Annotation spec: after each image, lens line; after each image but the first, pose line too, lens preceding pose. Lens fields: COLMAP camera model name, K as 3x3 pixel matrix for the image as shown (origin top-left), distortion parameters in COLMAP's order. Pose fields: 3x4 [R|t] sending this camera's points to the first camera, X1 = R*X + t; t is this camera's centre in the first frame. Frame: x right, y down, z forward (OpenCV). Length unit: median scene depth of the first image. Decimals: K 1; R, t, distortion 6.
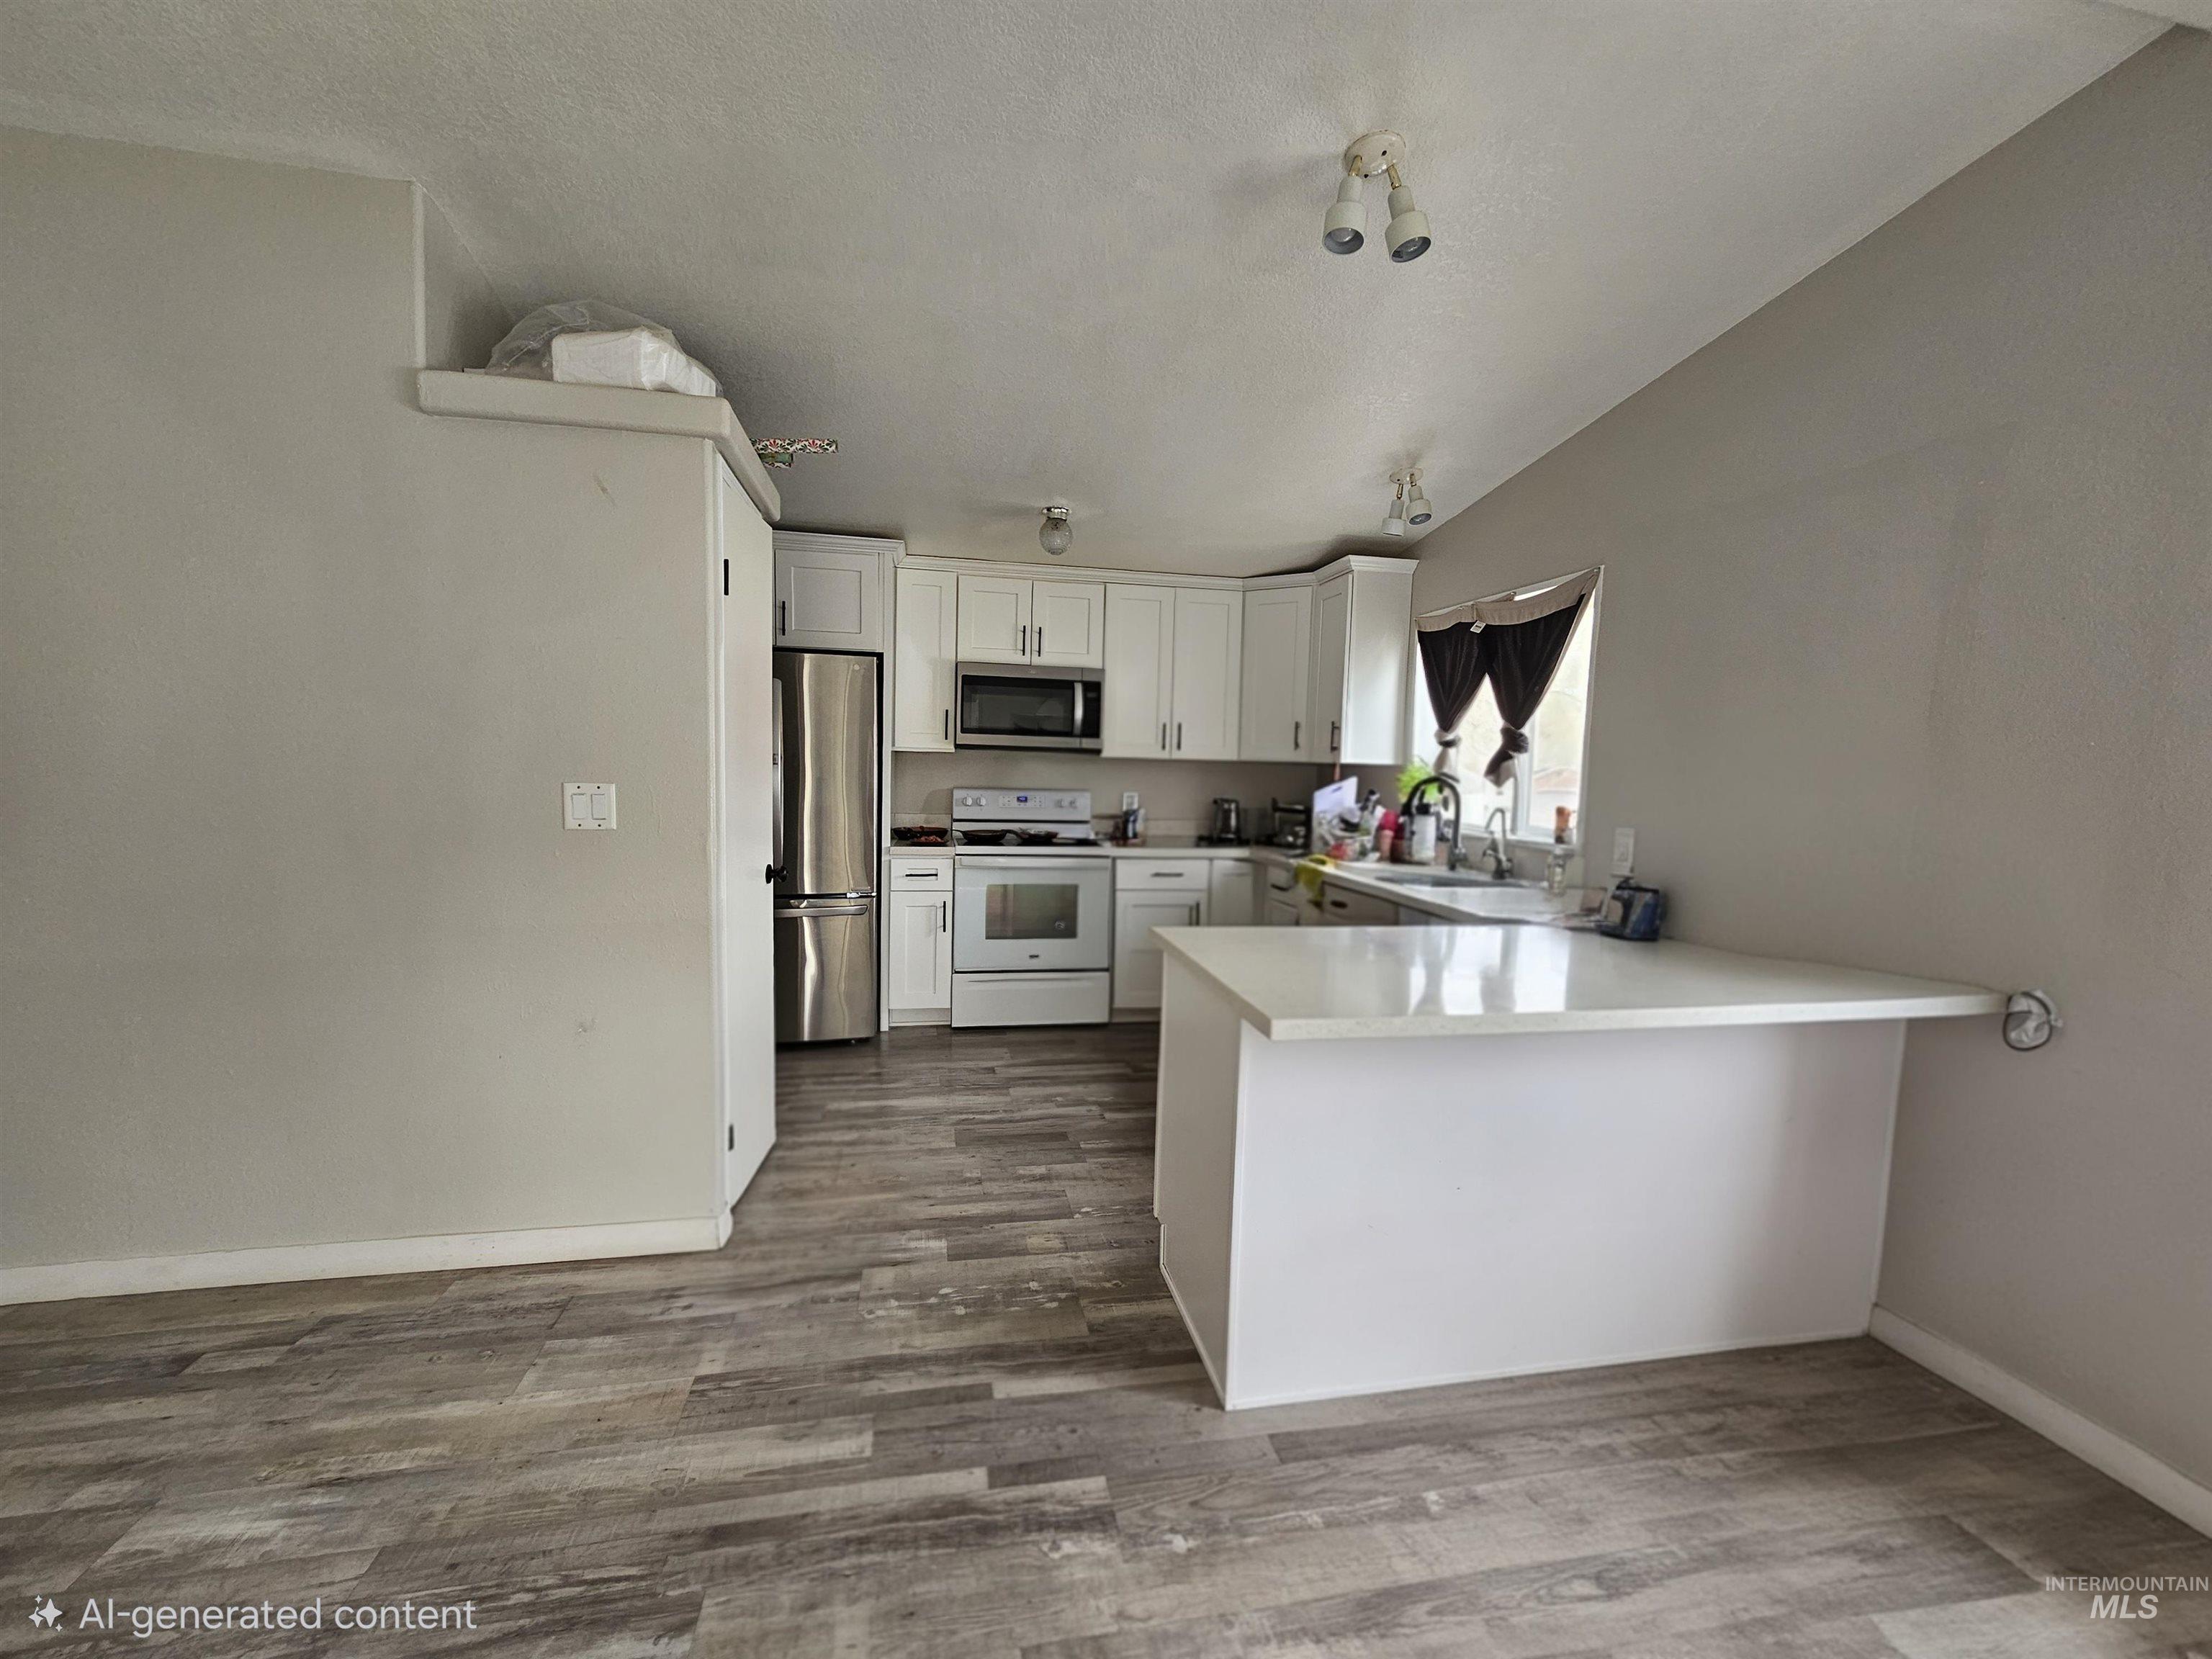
lens RADIAL K [[904.1, 0, 1108.5], [0, 904.1, 826.9], [0, 0, 1]] dist [0.001507, 0.000035]
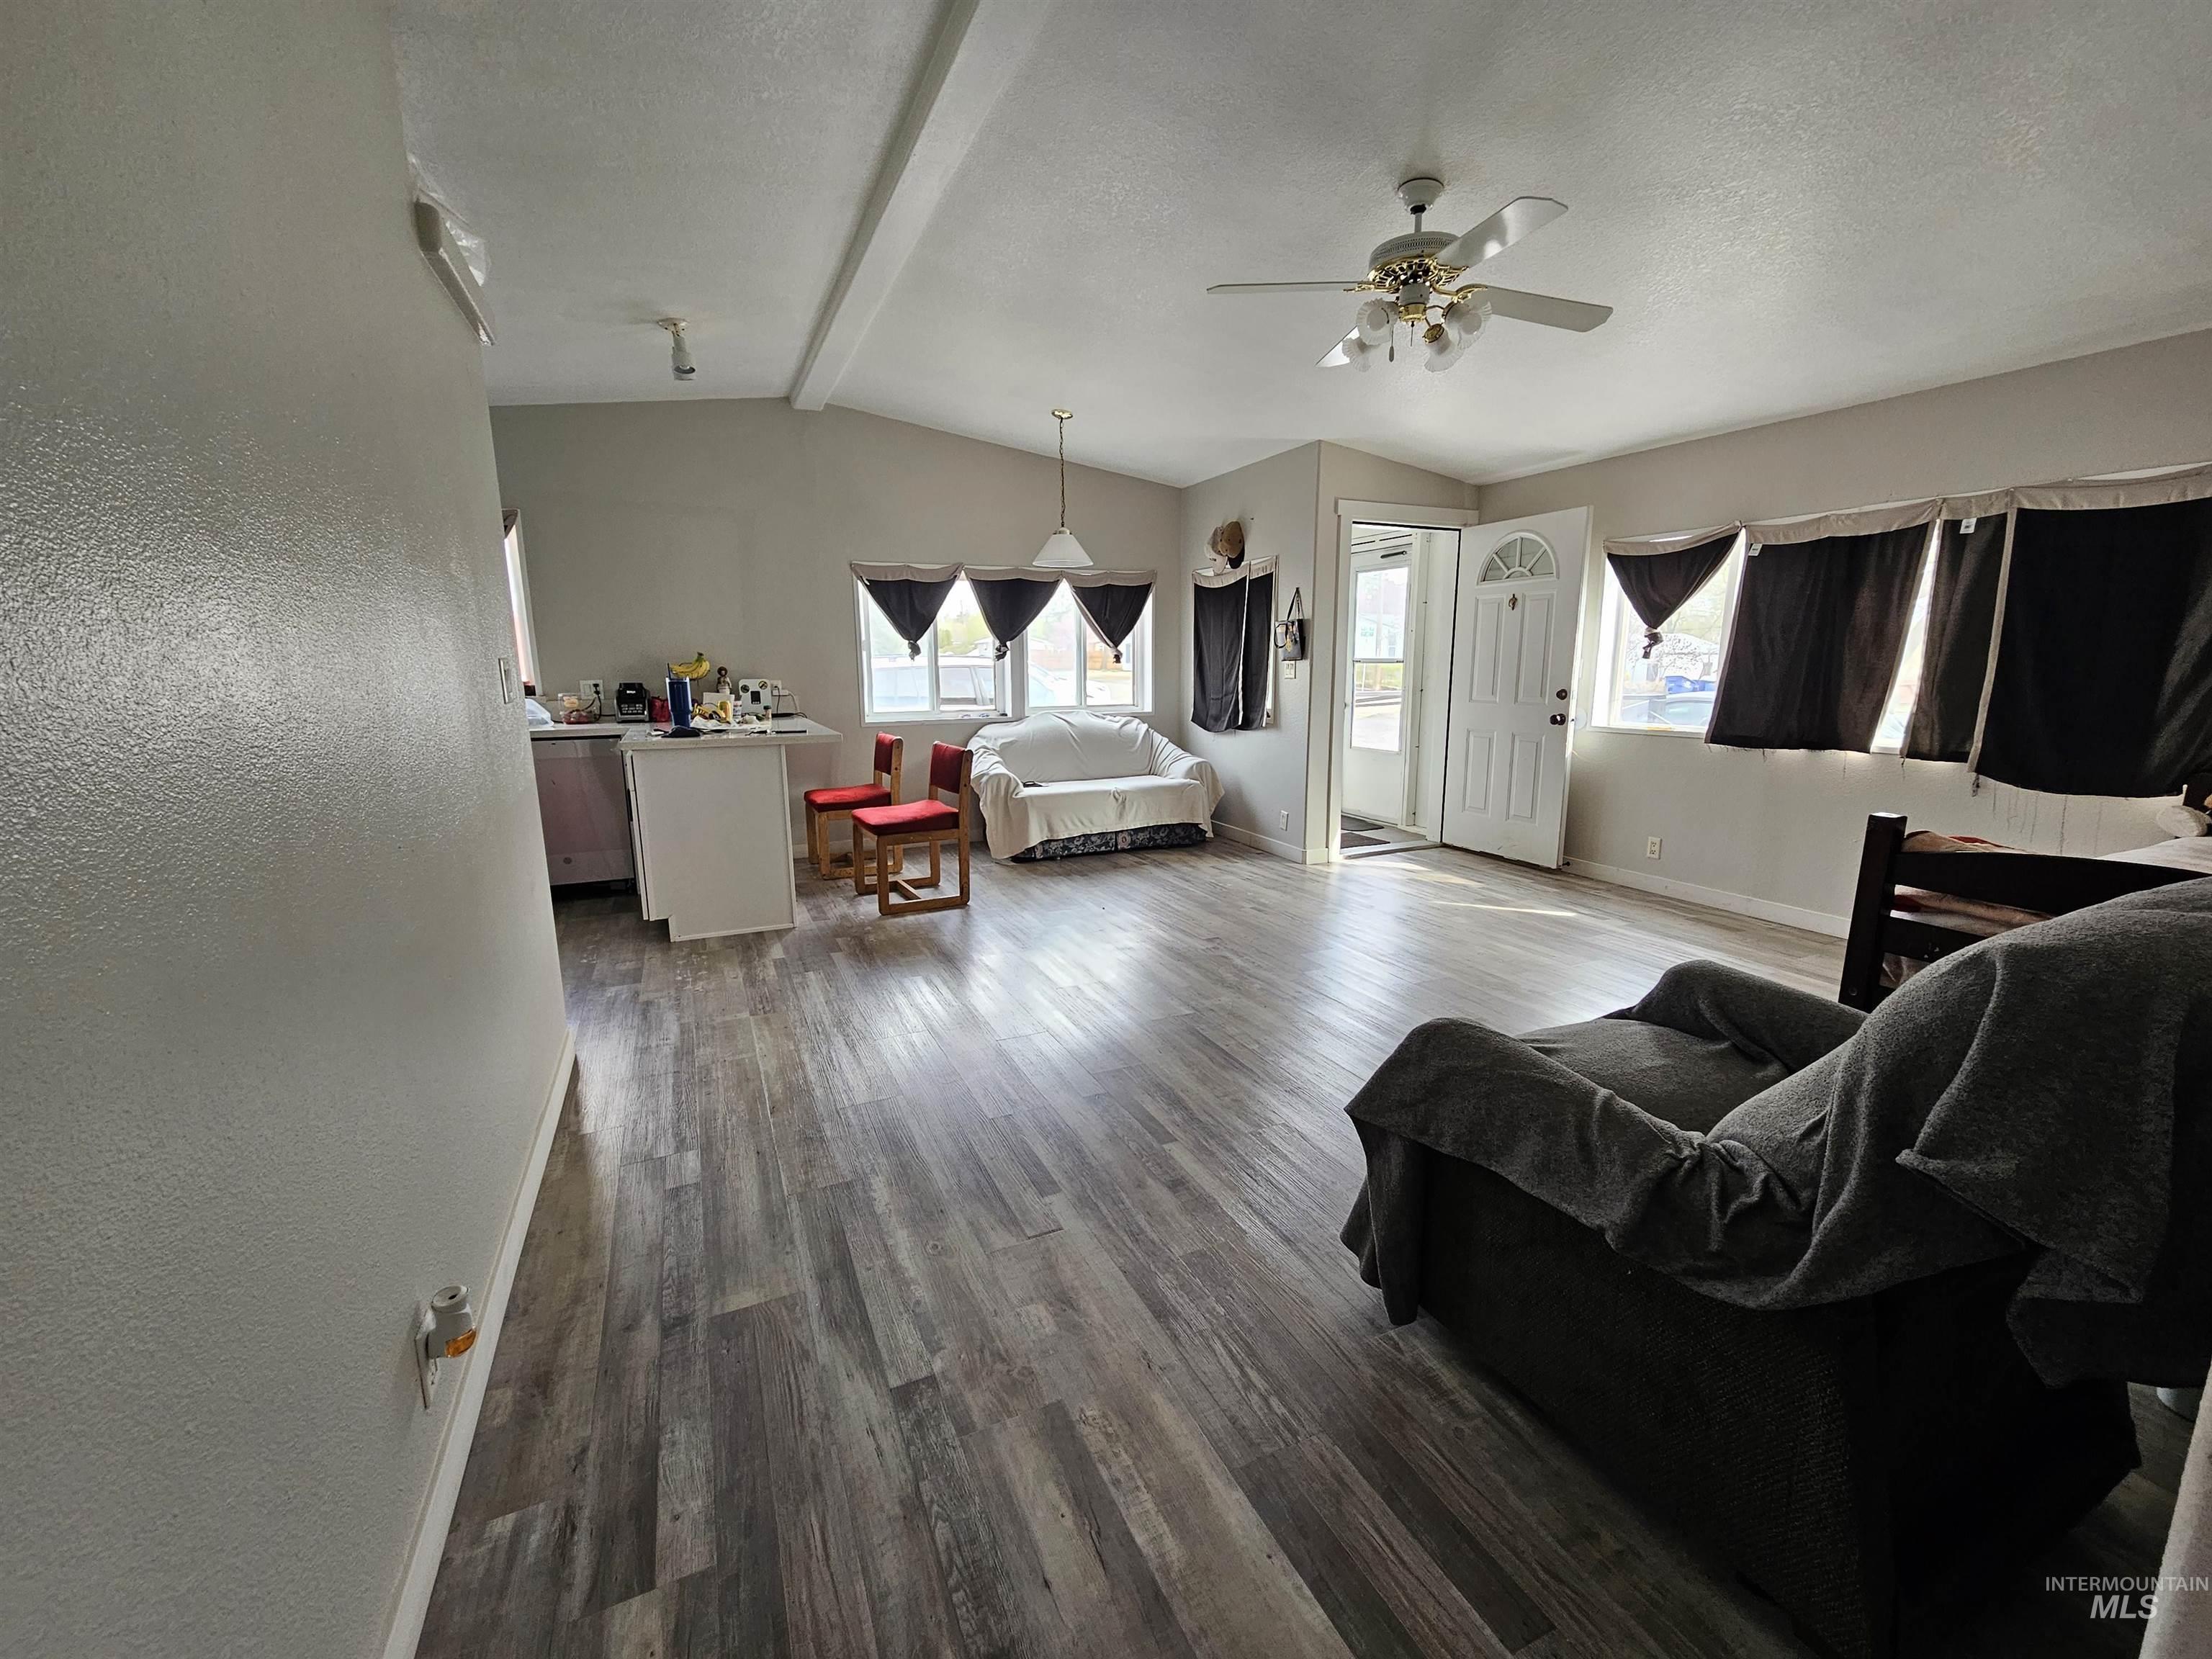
lens RADIAL K [[904.1, 0, 1103.3], [0, 904.1, 834.7], [0, 0, 1]] dist [0.001507, 0.000035]
pose [[-0.231862, -0.201449, 0.951661, -1.982285], [0.079935, 0.971067, 0.225033, -0.020819], [-0.969459, 0.128248, -0.209051, 0.652416]]
